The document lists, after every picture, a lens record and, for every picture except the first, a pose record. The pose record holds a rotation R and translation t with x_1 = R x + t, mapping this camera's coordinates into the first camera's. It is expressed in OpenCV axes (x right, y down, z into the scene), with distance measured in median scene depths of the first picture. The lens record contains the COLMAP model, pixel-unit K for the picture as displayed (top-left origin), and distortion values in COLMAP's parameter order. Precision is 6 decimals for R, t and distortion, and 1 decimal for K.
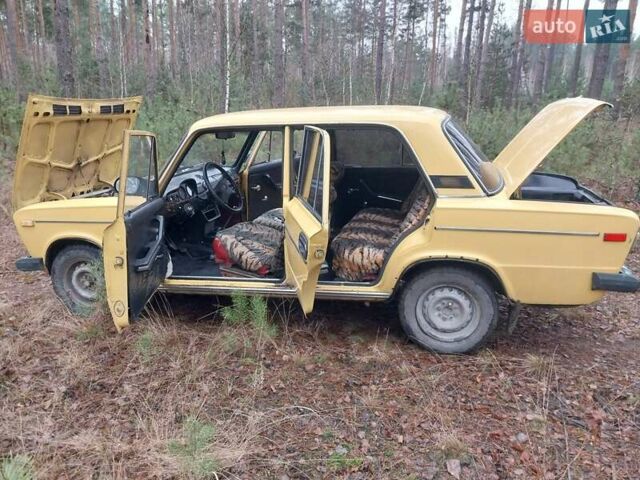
lens RADIAL K [[502.5, 0, 312.1], [0, 502.5, 266.7], [0, 0, 1]] dist [-0.010570, 0.013516]
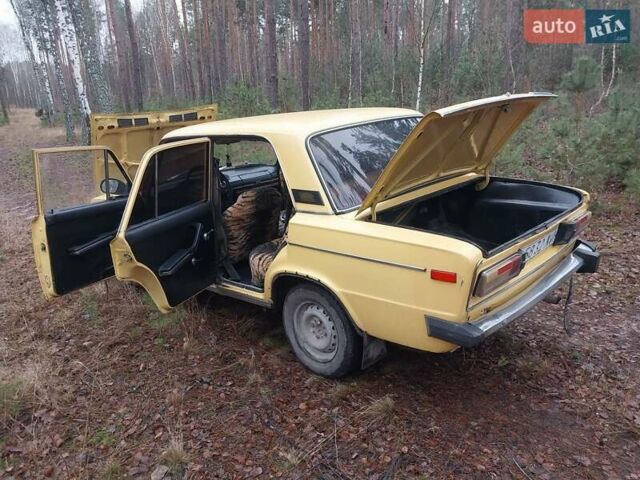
lens RADIAL K [[502.5, 0, 319.4], [0, 502.5, 240.6], [0, 0, 1]] dist [-0.010570, 0.013516]
pose [[0.861283, 0.093319, -0.499483, 0.740524], [-0.098450, 0.995011, 0.016137, -0.097425], [0.498497, 0.035275, 0.866174, 0.167049]]
